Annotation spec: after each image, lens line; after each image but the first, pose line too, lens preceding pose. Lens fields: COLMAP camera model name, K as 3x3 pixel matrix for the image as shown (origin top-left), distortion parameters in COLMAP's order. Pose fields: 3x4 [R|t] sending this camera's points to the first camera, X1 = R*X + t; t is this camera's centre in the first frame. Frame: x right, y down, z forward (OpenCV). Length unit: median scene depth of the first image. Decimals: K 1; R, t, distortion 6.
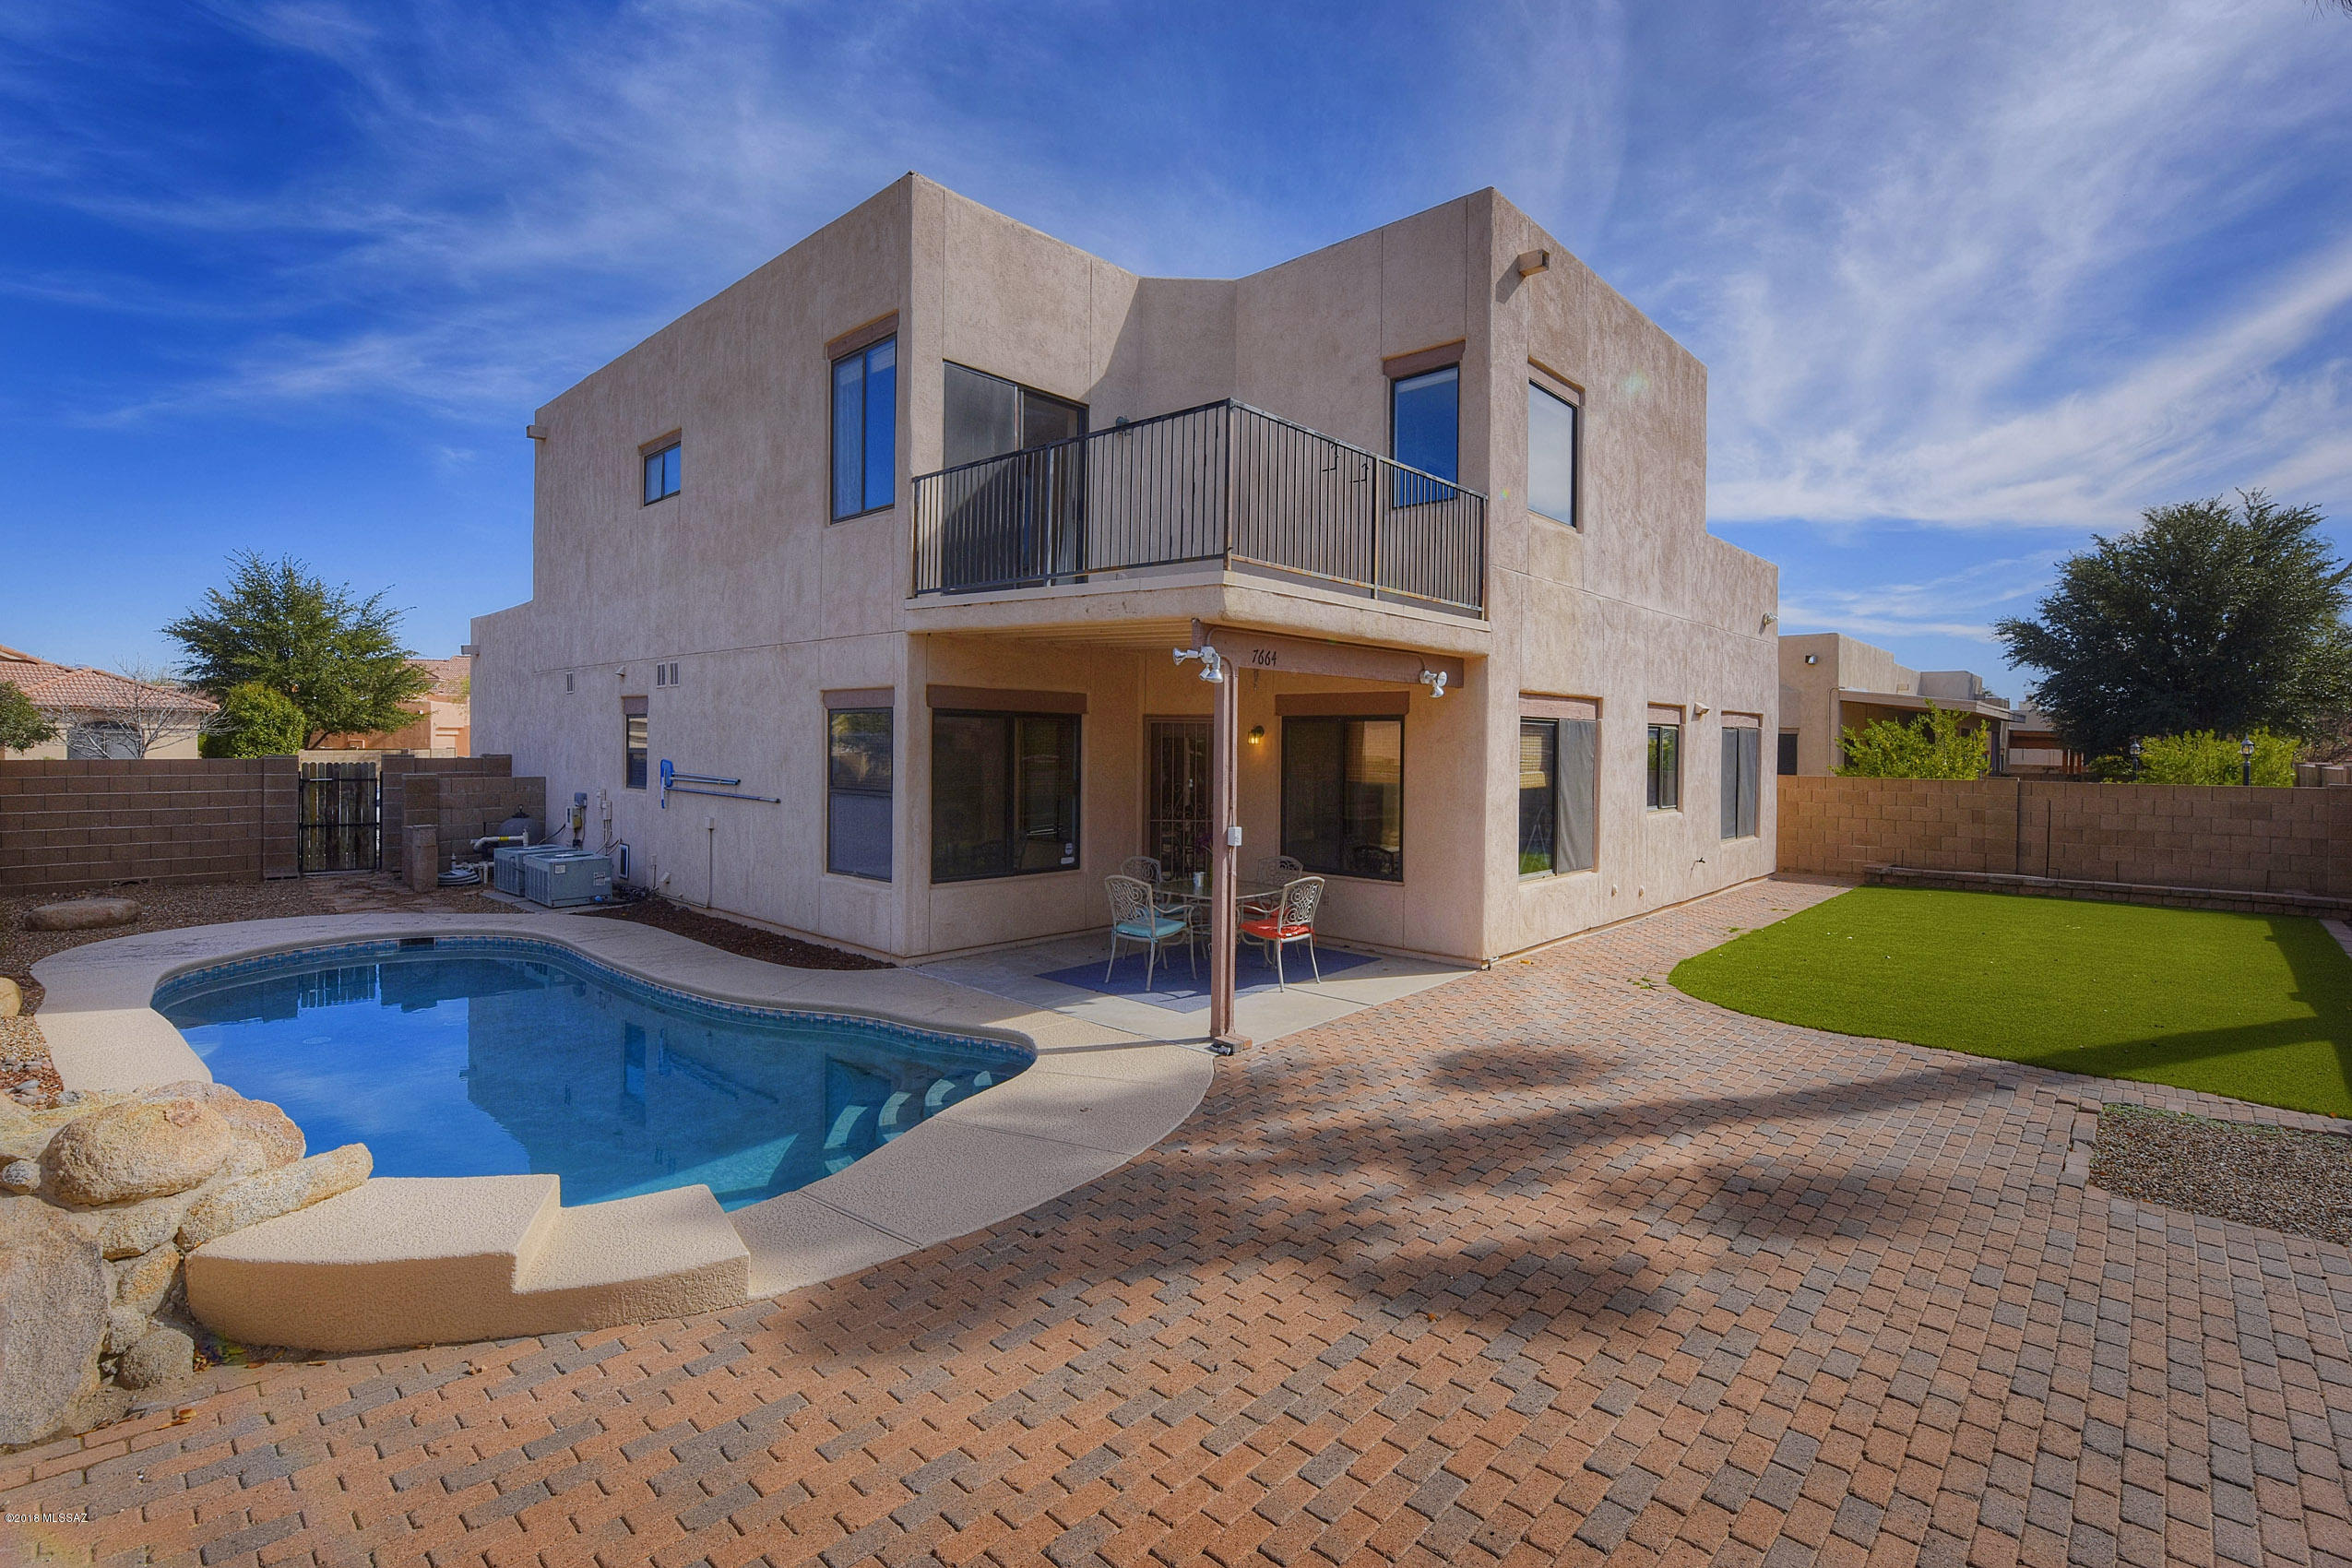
lens RADIAL K [[1152.3, 0, 1173.7], [0, 1152.3, 746.0], [0, 0, 1]] dist [0.002919, -0.018915]
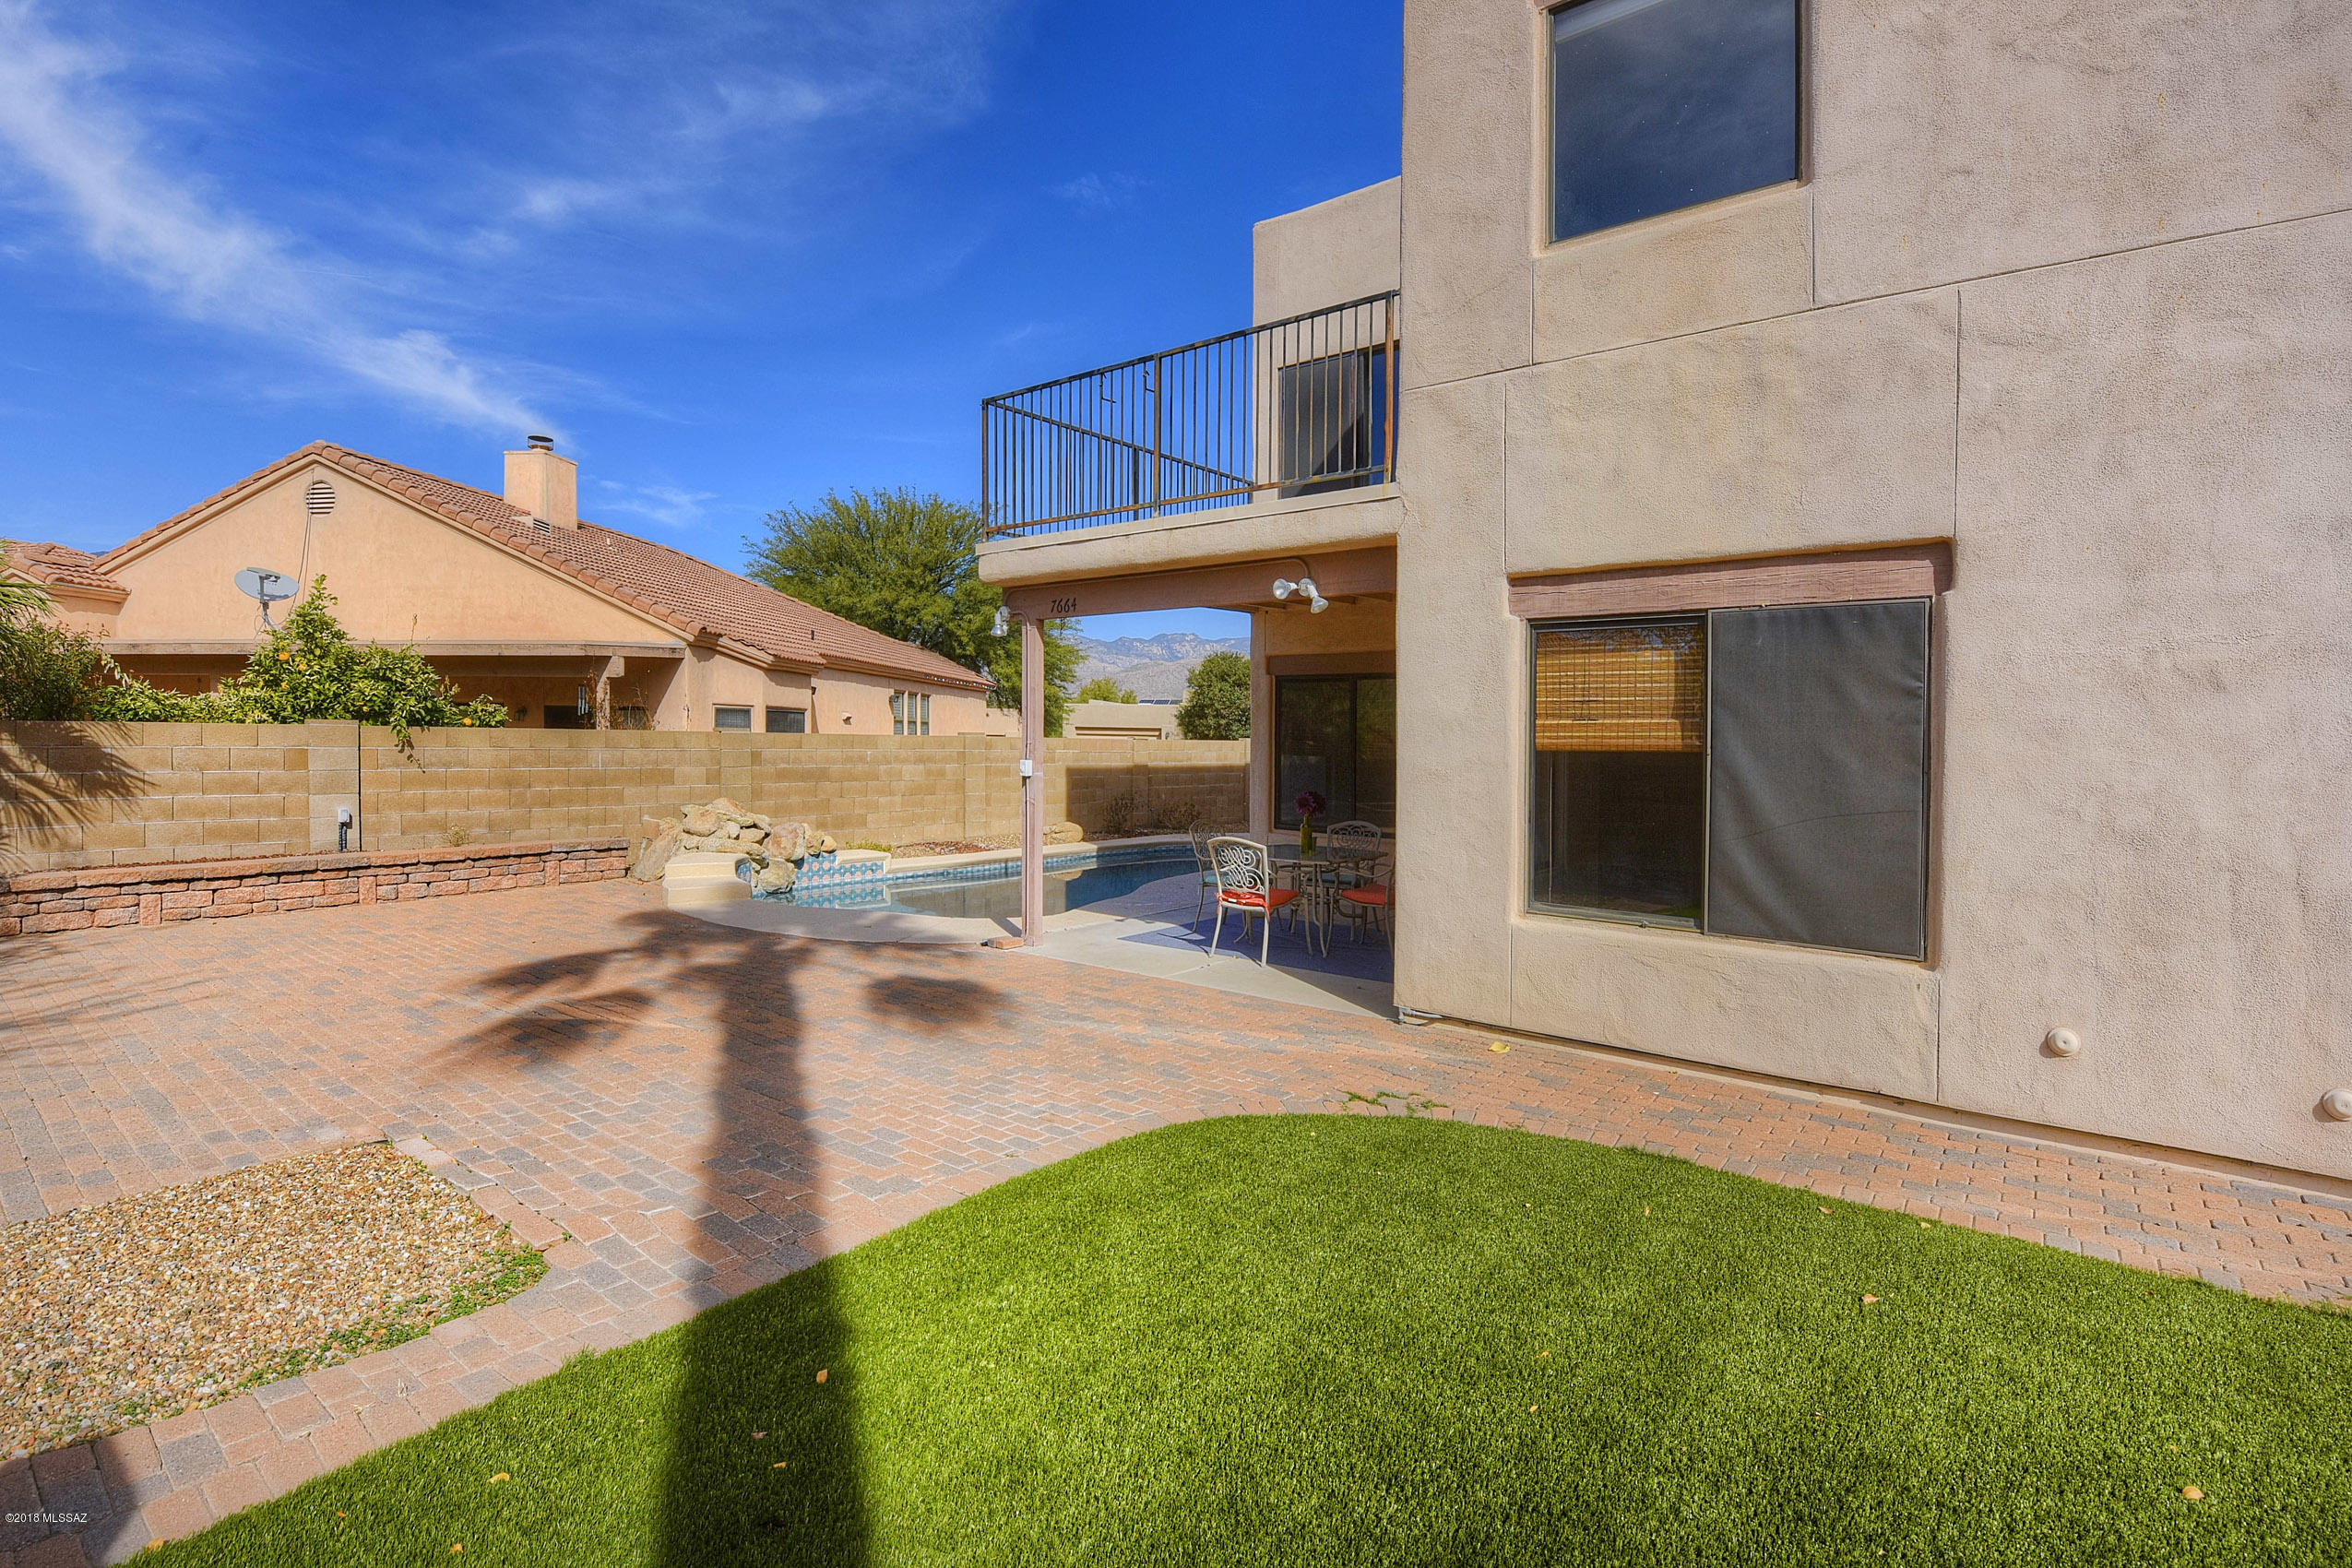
lens RADIAL K [[1111.8, 0, 1176.0], [0, 1111.8, 784.0], [0, 0, 1]] dist [-0.023300, -0.000713]
pose [[0.023551, 0.027551, -0.999343, 0.845332], [-0.020813, 0.999417, 0.027062, 0.043977], [0.999506, 0.020162, 0.024111, 0.815826]]
